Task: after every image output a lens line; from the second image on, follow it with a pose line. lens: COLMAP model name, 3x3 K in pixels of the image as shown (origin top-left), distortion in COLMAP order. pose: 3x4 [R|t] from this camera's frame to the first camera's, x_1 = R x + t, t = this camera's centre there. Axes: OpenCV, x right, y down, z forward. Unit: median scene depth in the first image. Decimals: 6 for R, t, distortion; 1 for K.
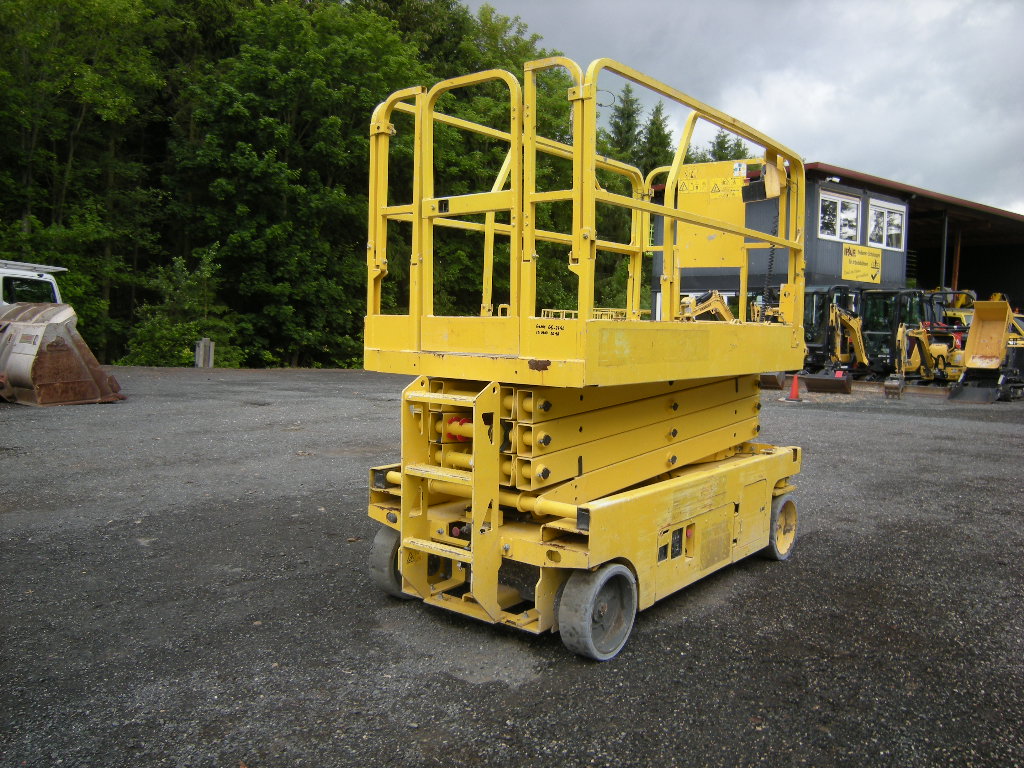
lens RADIAL K [[849.0, 0, 508.0], [0, 849.0, 387.6], [0, 0, 1]] dist [-0.089070, -0.000830]
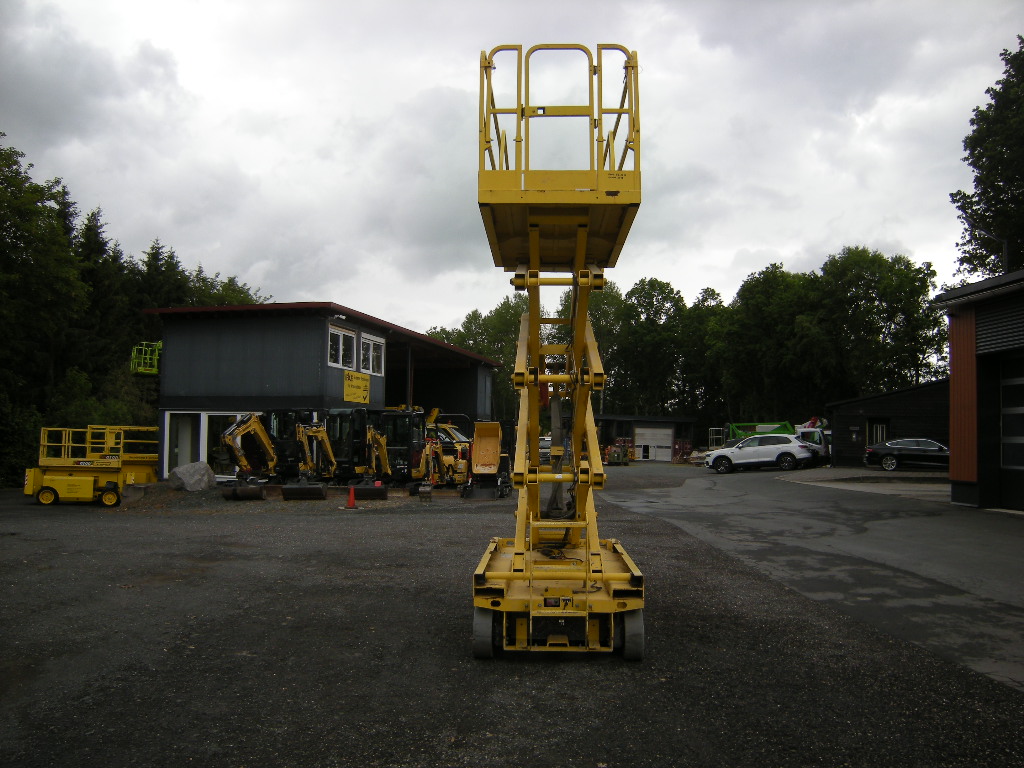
lens RADIAL K [[859.5, 0, 512.0], [0, 859.5, 384.0], [0, 0, 1]] dist [-0.118556, 0.055034]
pose [[0.757693, 0.023464, 0.652190, -0.182673], [0.060234, 0.992573, -0.105687, -0.011757], [-0.649826, 0.119362, 0.750652, -0.043388]]
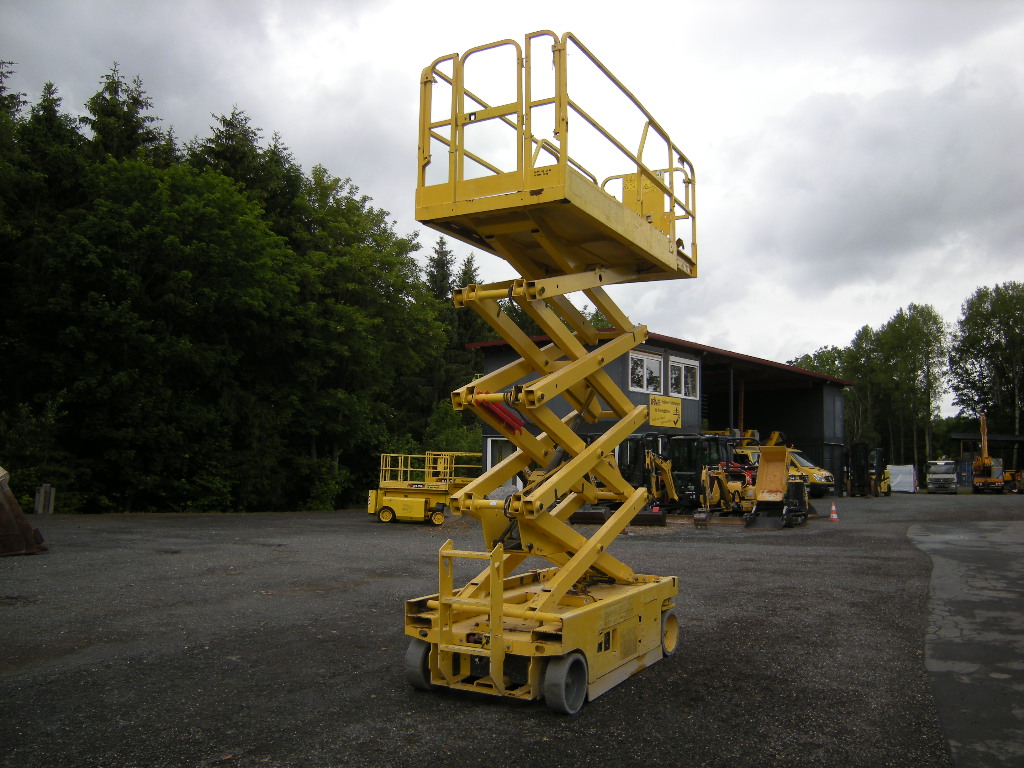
lens RADIAL K [[859.5, 0, 512.0], [0, 859.5, 384.0], [0, 0, 1]] dist [-0.118556, 0.055034]
pose [[0.971535, 0.008524, 0.236744, -0.059665], [0.029431, 0.987267, -0.156325, -0.006079], [-0.235062, 0.158843, 0.958914, -0.089771]]
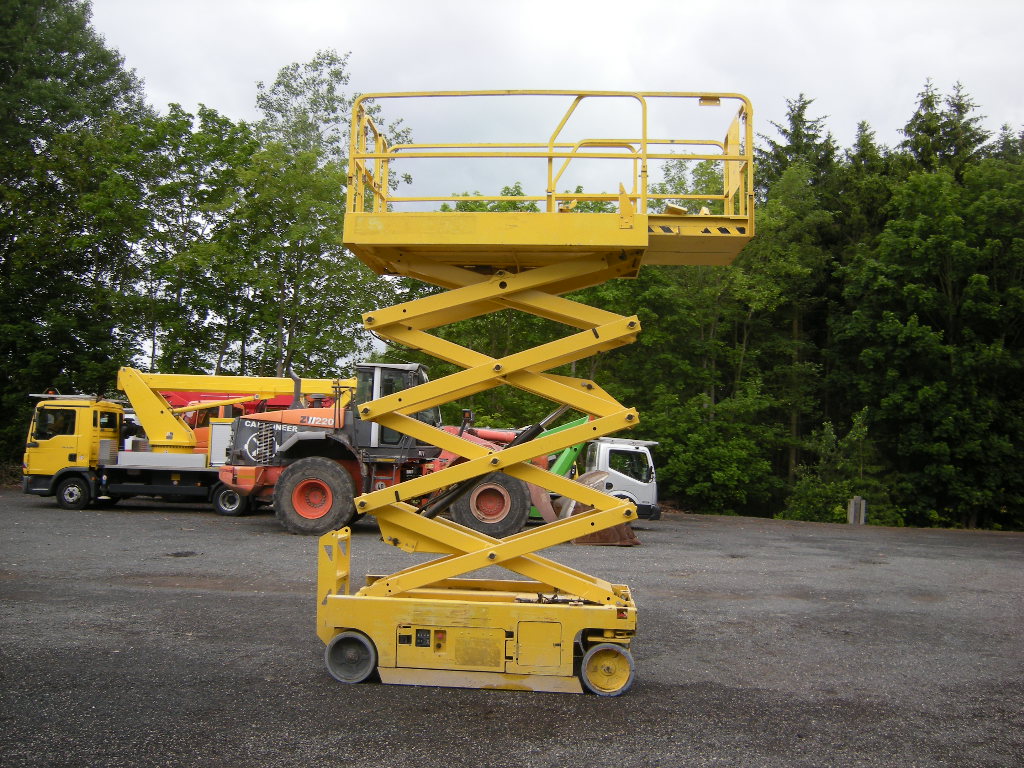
lens RADIAL K [[849.0, 0, 508.0], [0, 849.0, 387.6], [0, 0, 1]] dist [-0.089070, -0.000830]
pose [[0.606144, -0.071055, -0.792175, 0.218892], [-0.071775, 0.987051, -0.143454, -0.011651], [0.792110, 0.143812, 0.593195, 0.002959]]
